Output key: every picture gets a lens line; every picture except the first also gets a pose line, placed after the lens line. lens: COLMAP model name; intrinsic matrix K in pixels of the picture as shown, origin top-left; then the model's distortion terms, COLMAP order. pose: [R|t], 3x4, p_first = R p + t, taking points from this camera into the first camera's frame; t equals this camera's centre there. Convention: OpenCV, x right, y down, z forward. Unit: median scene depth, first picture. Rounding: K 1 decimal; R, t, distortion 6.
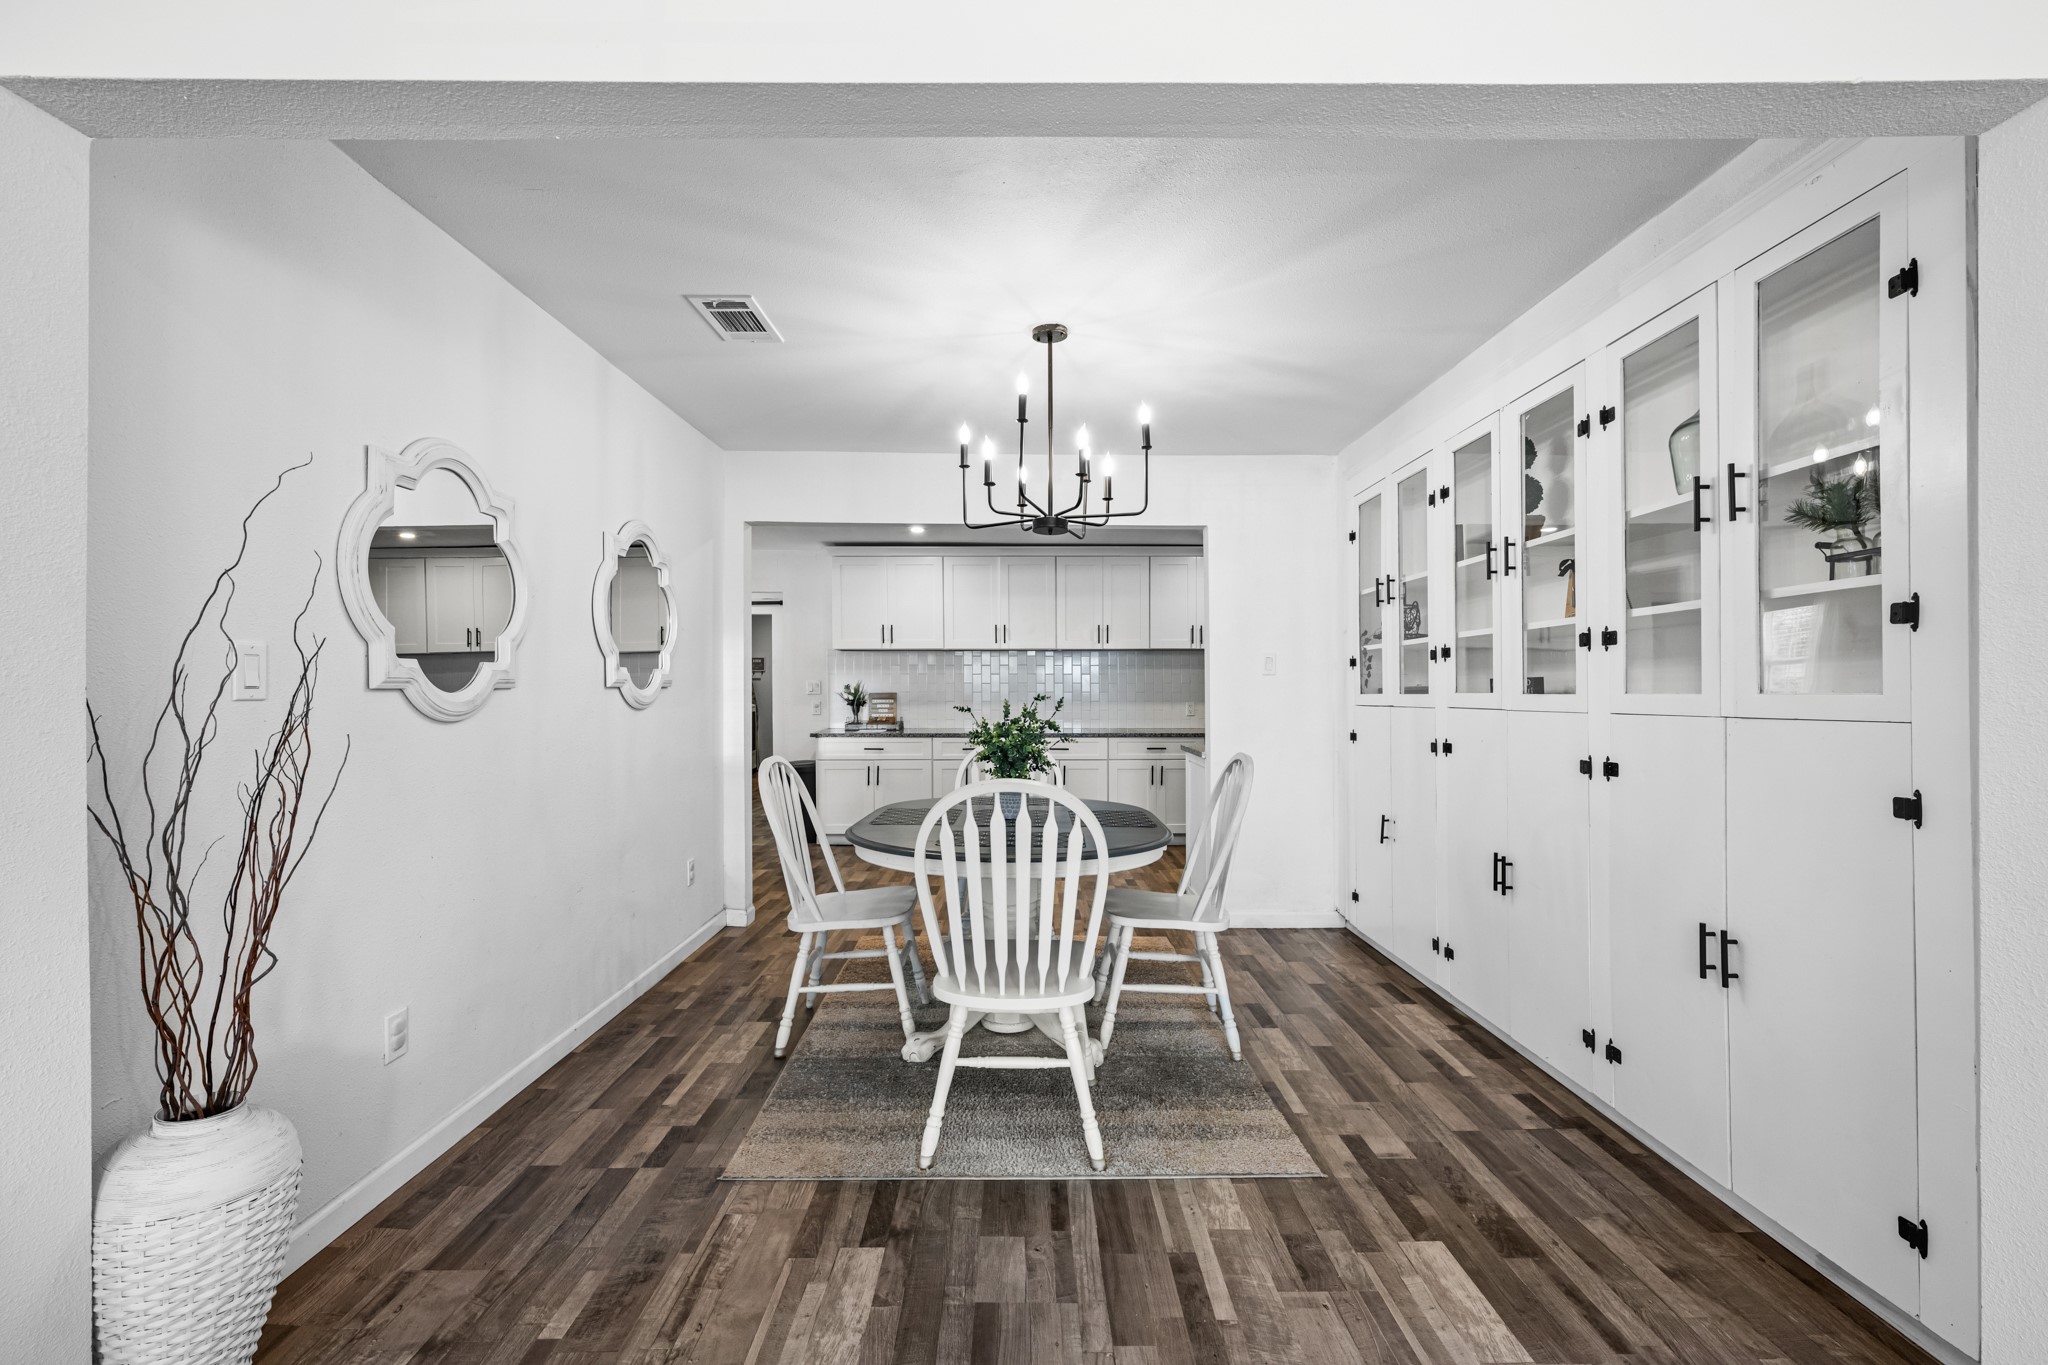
lens RADIAL K [[825.6, 0, 1028.5], [0, 825.6, 686.4], [0, 0, 1]] dist [-0.000161, 0.000209]
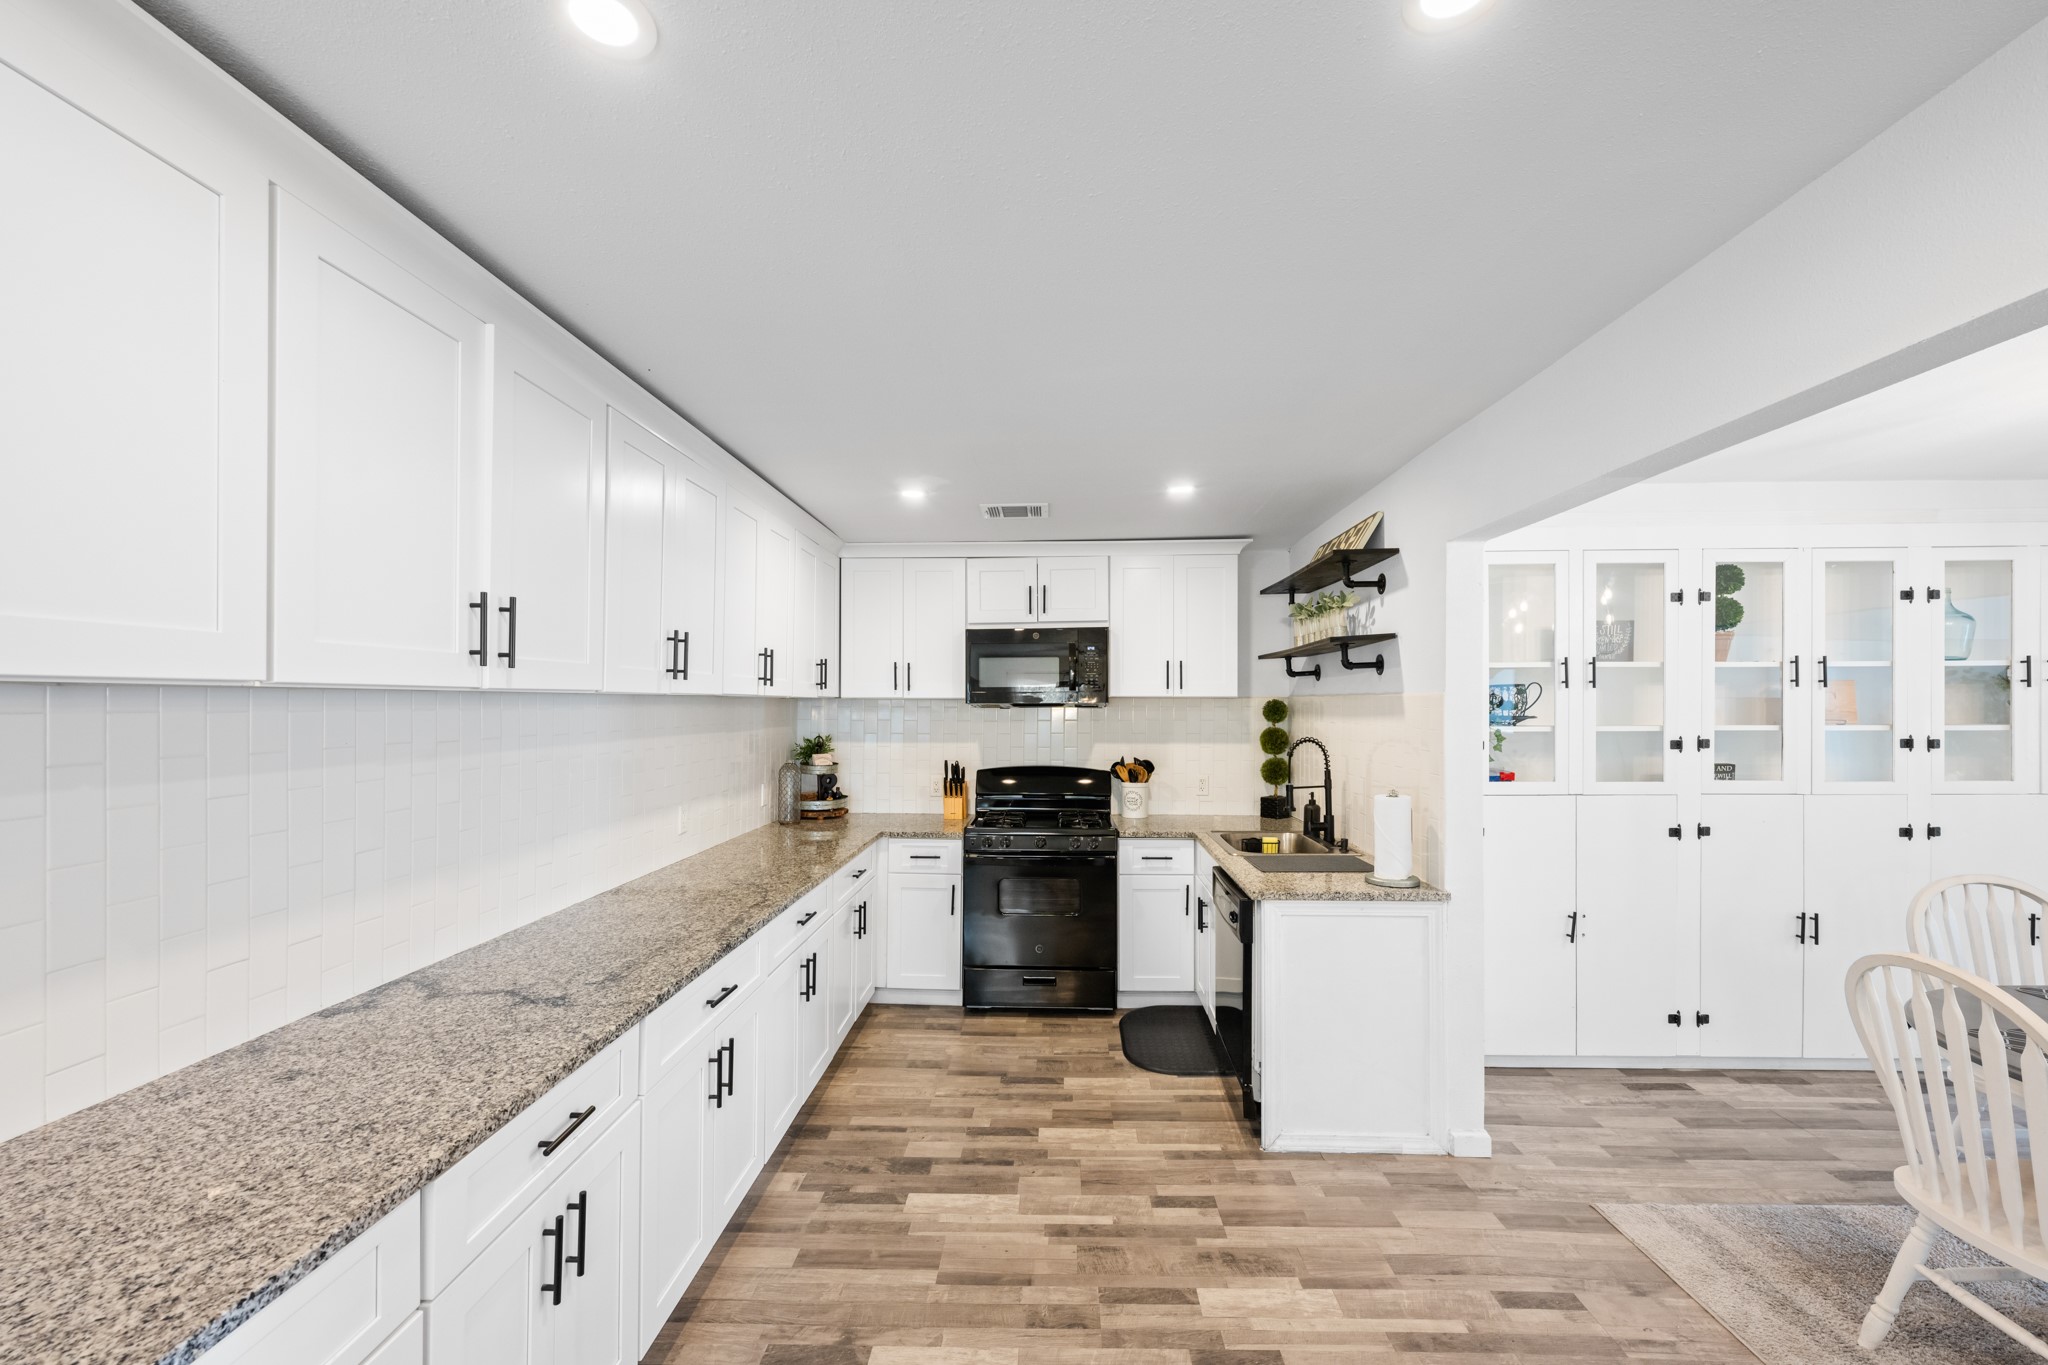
lens RADIAL K [[821.6, 0, 1033.1], [0, 821.6, 707.7], [0, 0, 1]] dist [0.001222, -0.000063]
pose [[0.041955, -0.004665, 0.999109, -0.694791], [-0.002372, 0.999986, 0.004768, -0.104216], [-0.999117, -0.002570, 0.041943, 2.098208]]
